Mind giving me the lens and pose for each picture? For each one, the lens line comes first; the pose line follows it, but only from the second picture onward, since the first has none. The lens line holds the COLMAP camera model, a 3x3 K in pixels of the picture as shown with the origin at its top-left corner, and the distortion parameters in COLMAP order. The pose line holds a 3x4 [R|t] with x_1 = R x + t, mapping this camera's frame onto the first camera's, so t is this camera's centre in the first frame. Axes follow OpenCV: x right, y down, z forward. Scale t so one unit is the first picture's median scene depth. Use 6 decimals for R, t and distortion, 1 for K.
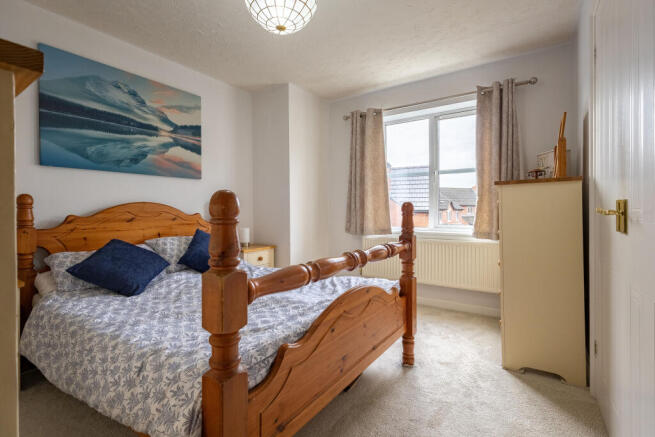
lens RADIAL K [[308.3, 0, 327.2], [0, 308.3, 201.0], [0, 0, 1]] dist [-0.001132, -0.000154]
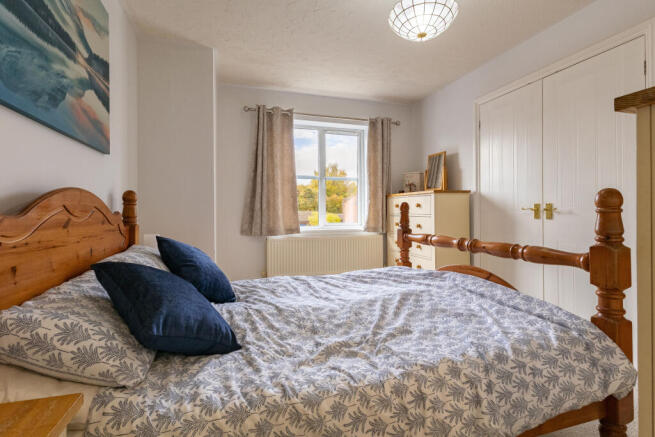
lens RADIAL K [[308.3, 0, 327.2], [0, 308.3, 201.0], [0, 0, 1]] dist [-0.001132, -0.000154]
pose [[0.619861, 0.032138, 0.784053, -0.619894], [-0.020928, 0.999483, -0.024423, 0.023945], [-0.784432, -0.001270, 0.620213, 0.315008]]
